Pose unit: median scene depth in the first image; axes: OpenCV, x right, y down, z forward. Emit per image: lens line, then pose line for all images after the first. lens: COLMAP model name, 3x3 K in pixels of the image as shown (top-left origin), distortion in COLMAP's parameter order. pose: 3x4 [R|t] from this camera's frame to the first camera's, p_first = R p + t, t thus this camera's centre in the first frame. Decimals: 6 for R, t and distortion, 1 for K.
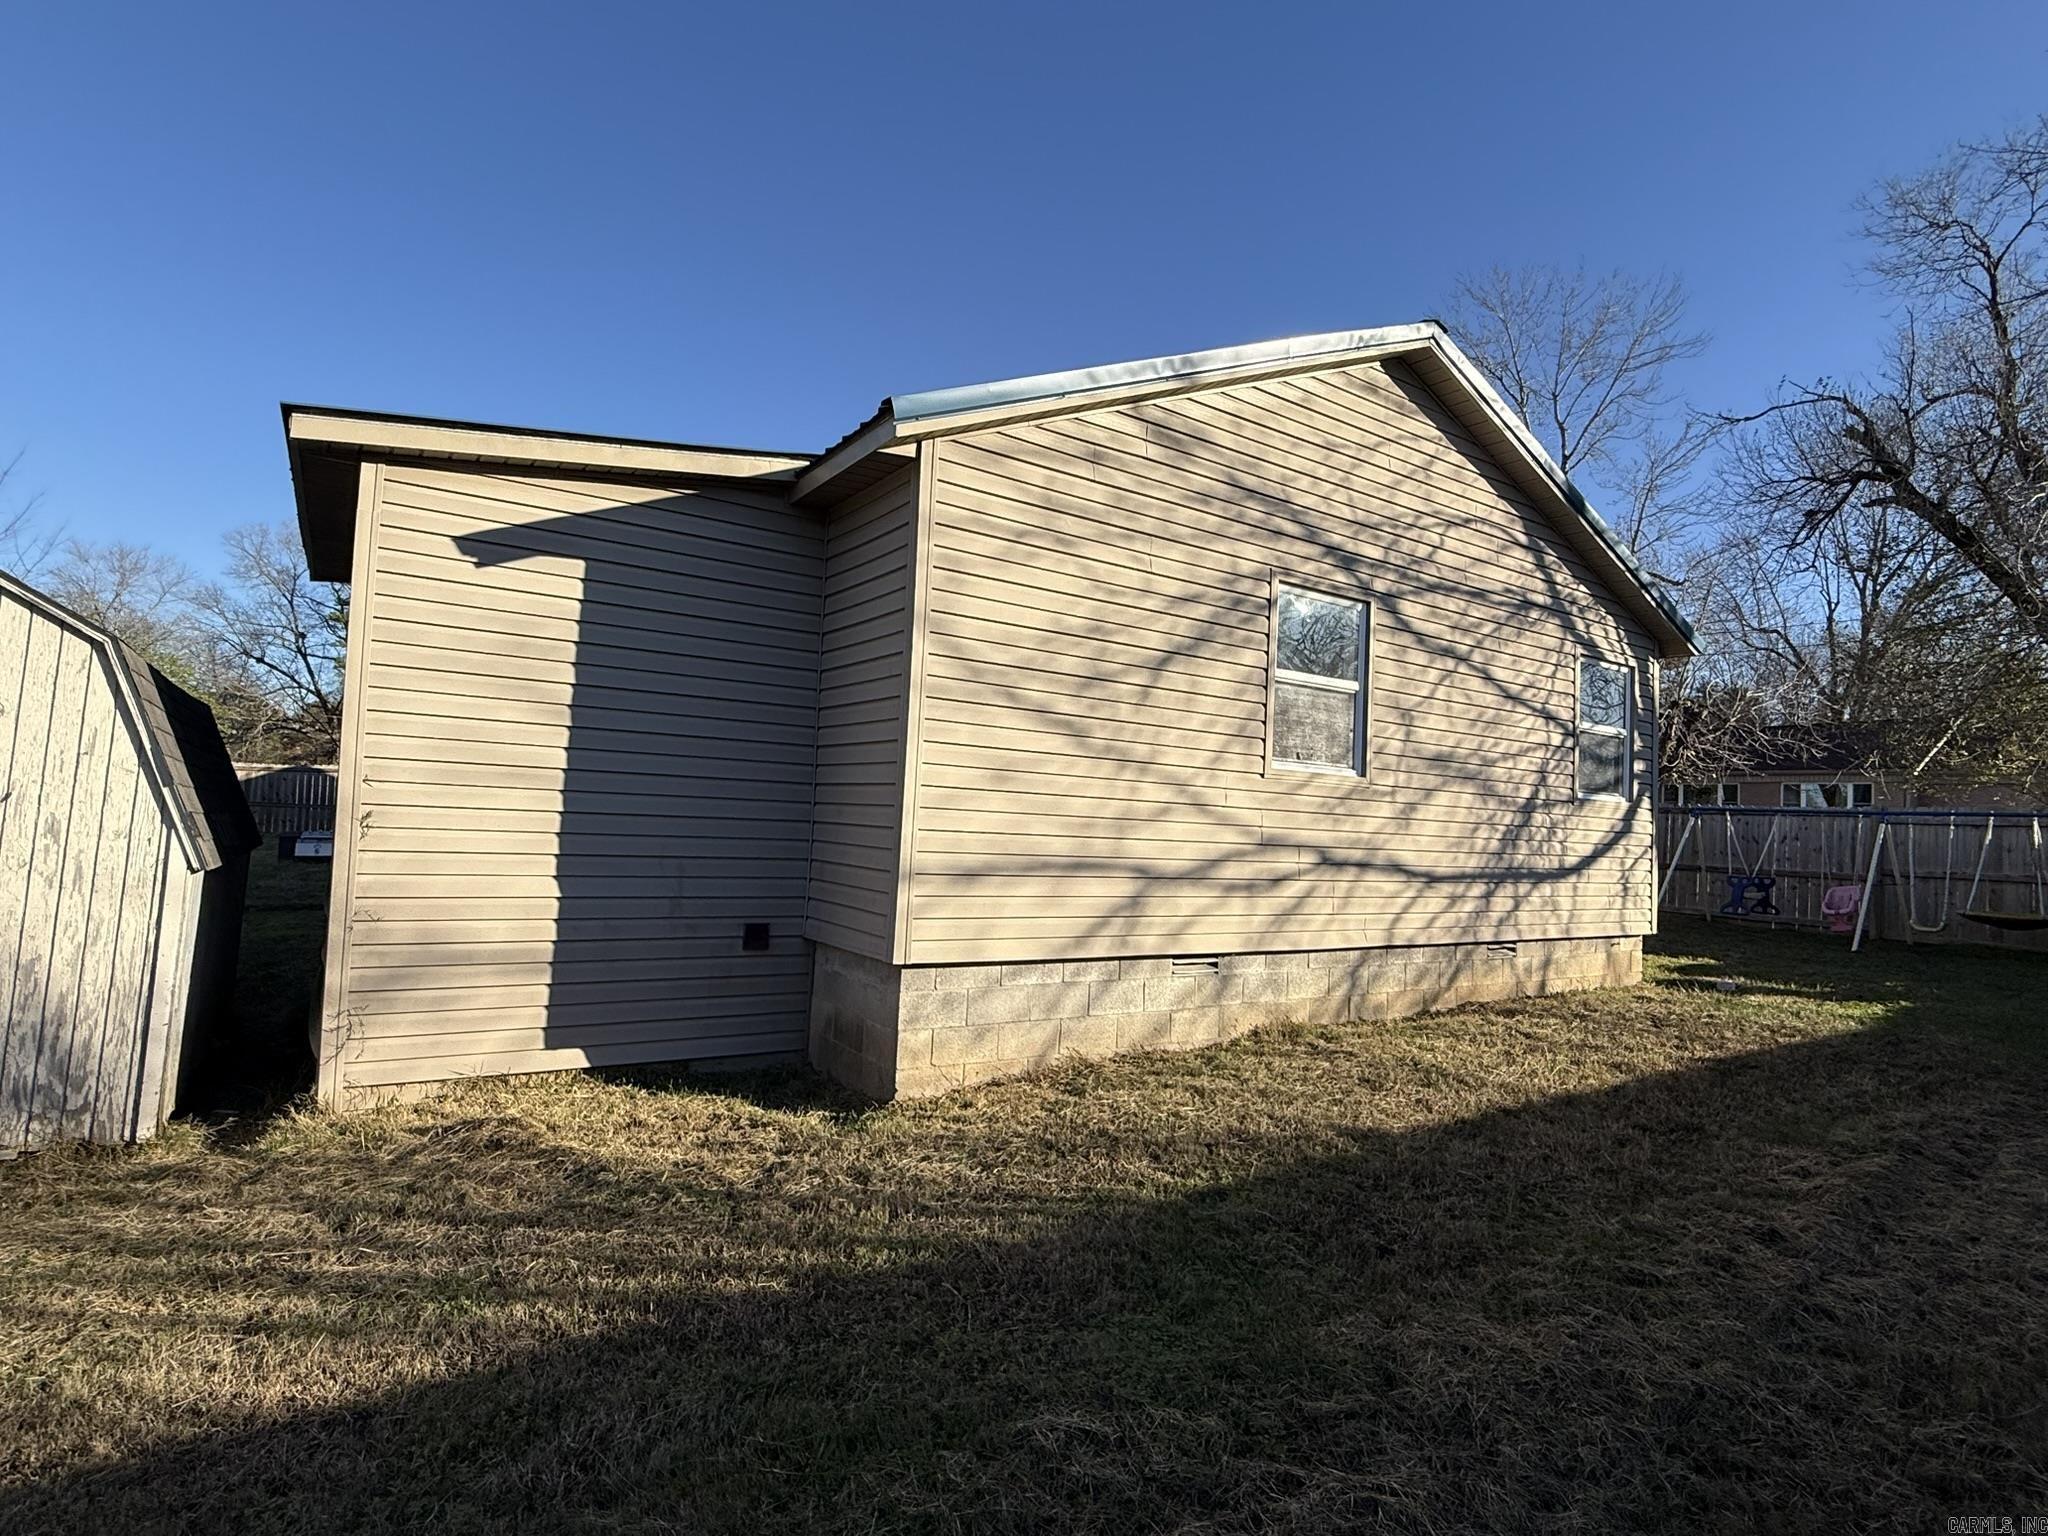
lens RADIAL K [[1029.0, 0, 1021.1], [0, 1029.0, 778.2], [0, 0, 1]] dist [-0.001799, -0.001032]
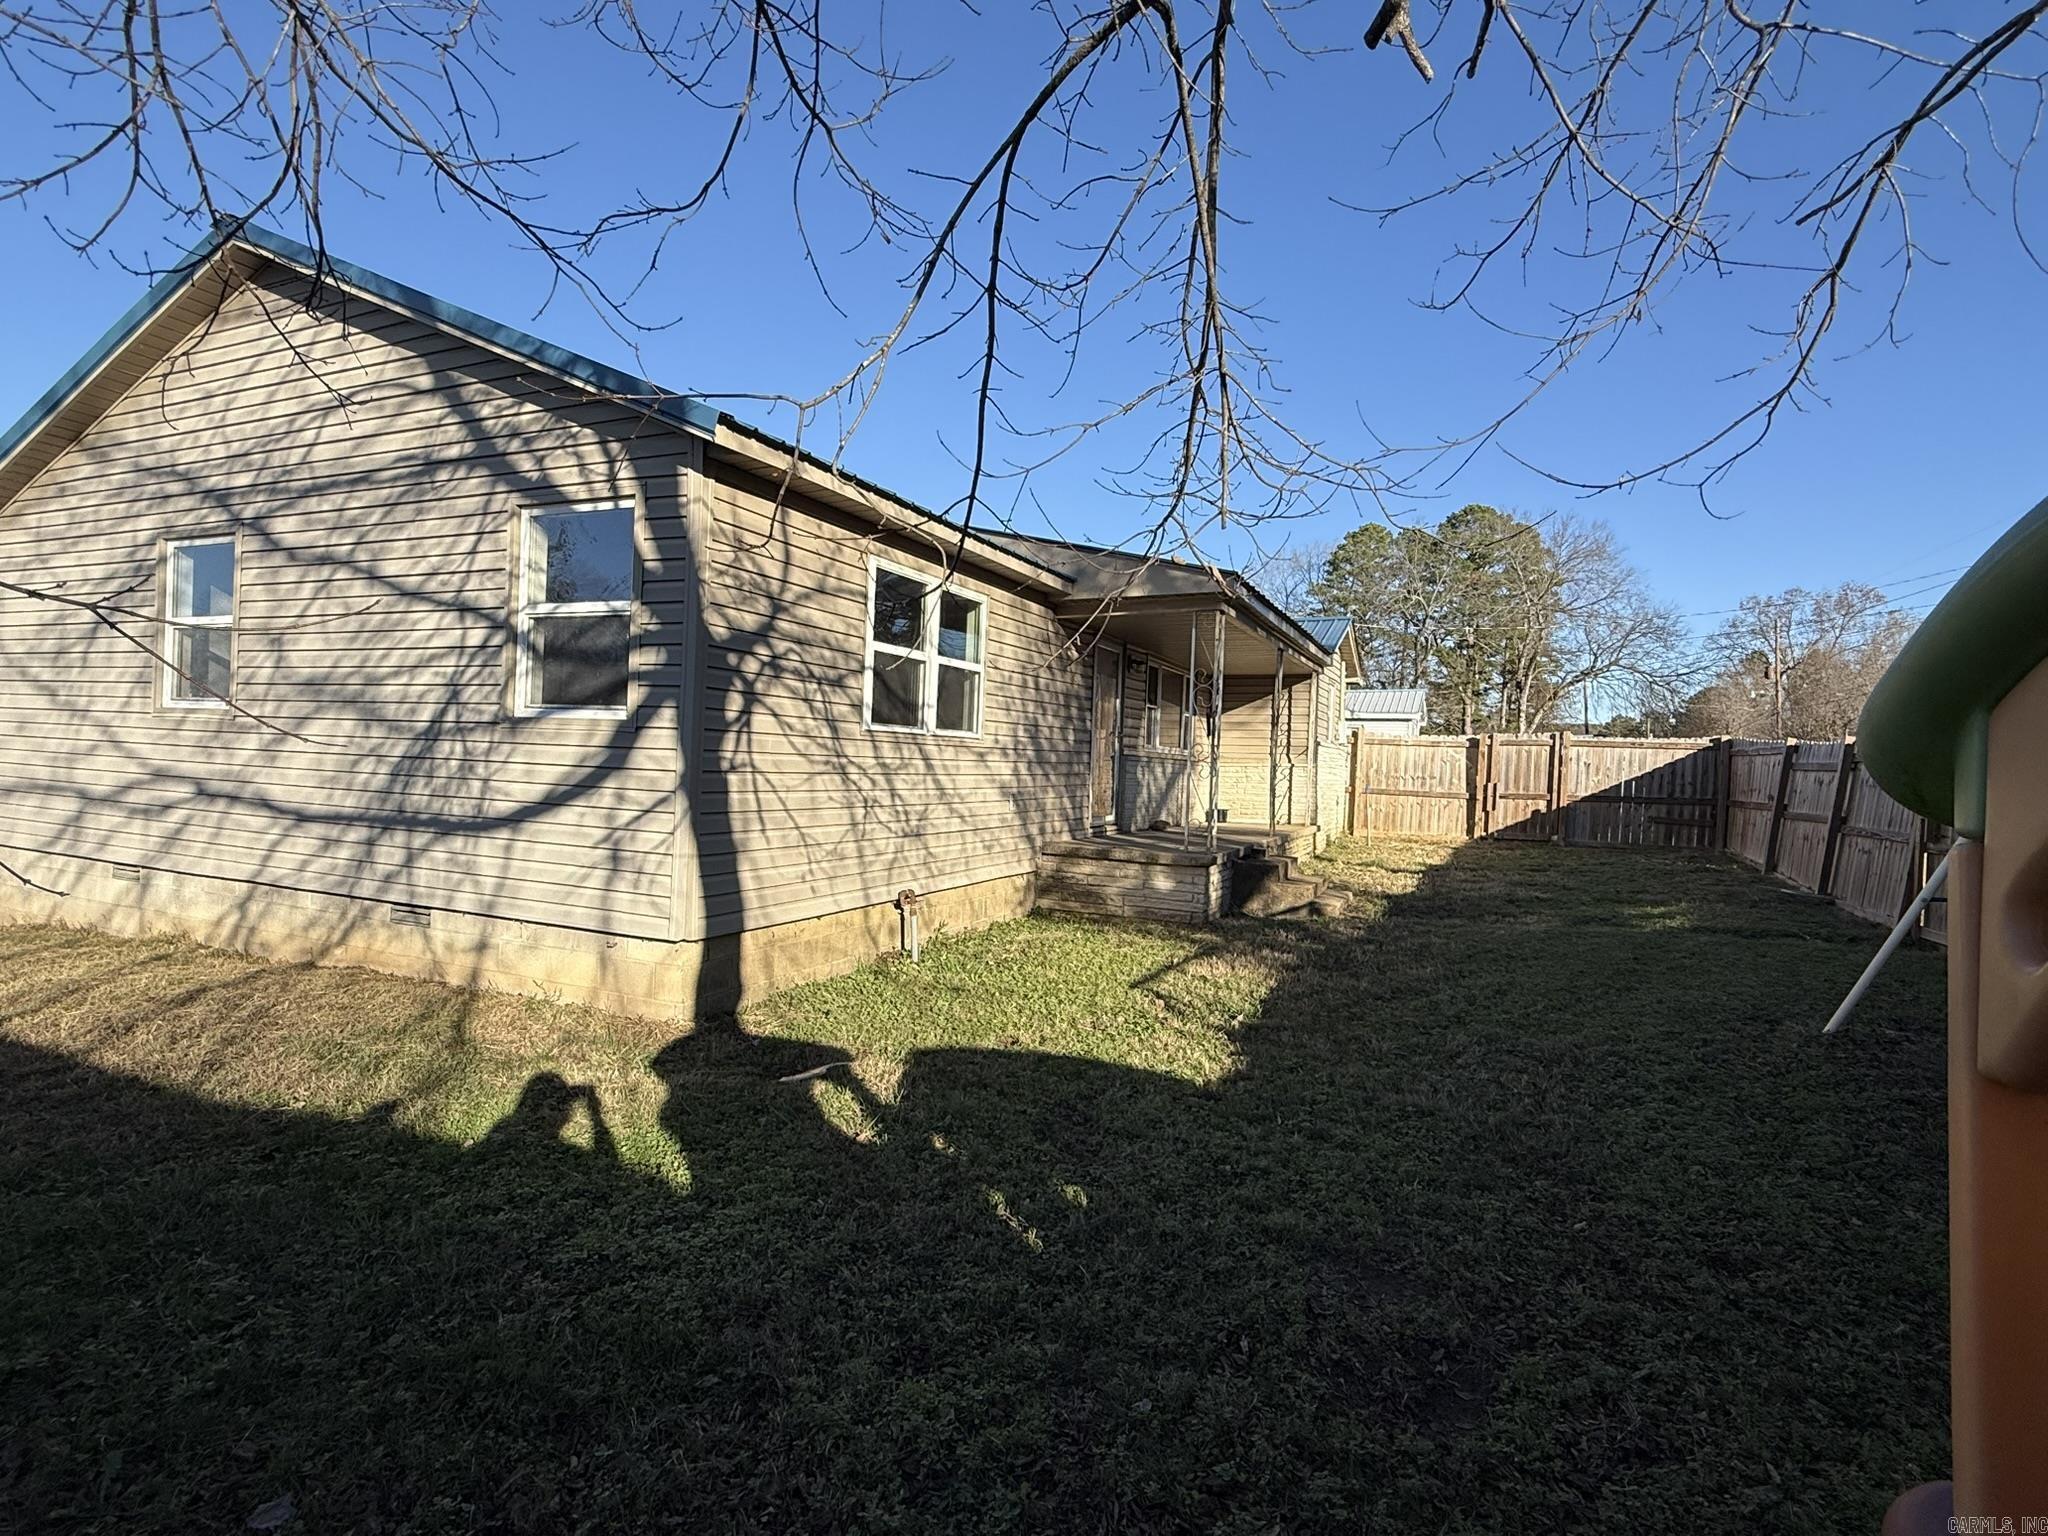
lens RADIAL K [[1029.0, 0, 1021.1], [0, 1029.0, 778.2], [0, 0, 1]] dist [-0.001799, -0.001032]
pose [[0.530637, -0.009965, -0.847541, 1.440158], [0.022235, 0.999750, 0.002167, 0.073016], [0.847307, -0.019995, 0.530726, 1.015520]]
